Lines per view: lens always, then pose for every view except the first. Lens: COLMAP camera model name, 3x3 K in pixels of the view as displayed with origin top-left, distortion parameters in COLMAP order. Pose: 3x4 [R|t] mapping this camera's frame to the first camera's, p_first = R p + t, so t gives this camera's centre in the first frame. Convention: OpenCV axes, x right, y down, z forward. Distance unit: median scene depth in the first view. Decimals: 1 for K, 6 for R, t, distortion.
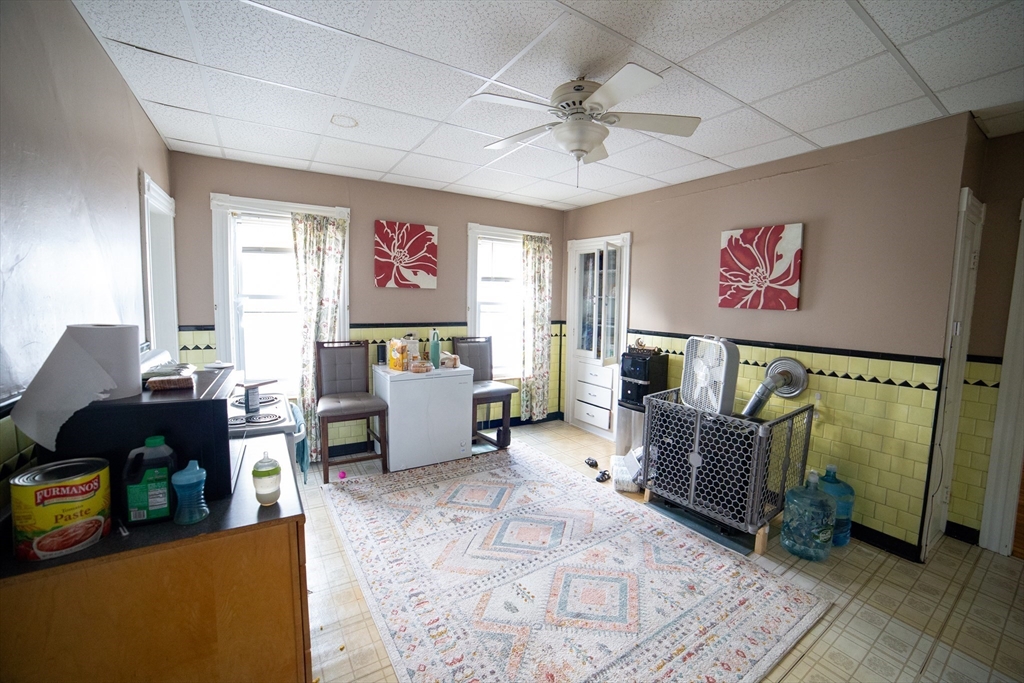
lens RADIAL K [[394.8, 0, 515.1], [0, 394.8, 336.2], [0, 0, 1]] dist [-0.000412, -0.000023]
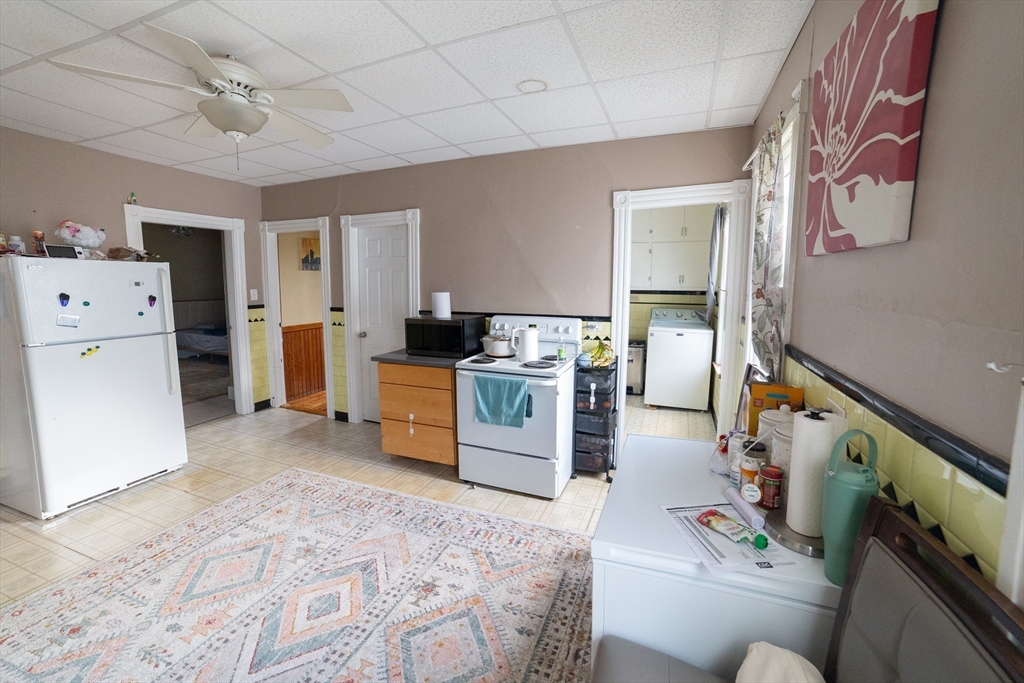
lens RADIAL K [[419.2, 0, 517.1], [0, 419.2, 340.6], [0, 0, 1]] dist [-0.002557, 0.000051]
pose [[-0.822275, 0.031972, -0.568192, 0.164255], [-0.078886, 0.982378, 0.169441, -0.141815], [0.563596, 0.184149, -0.805263, 1.918343]]
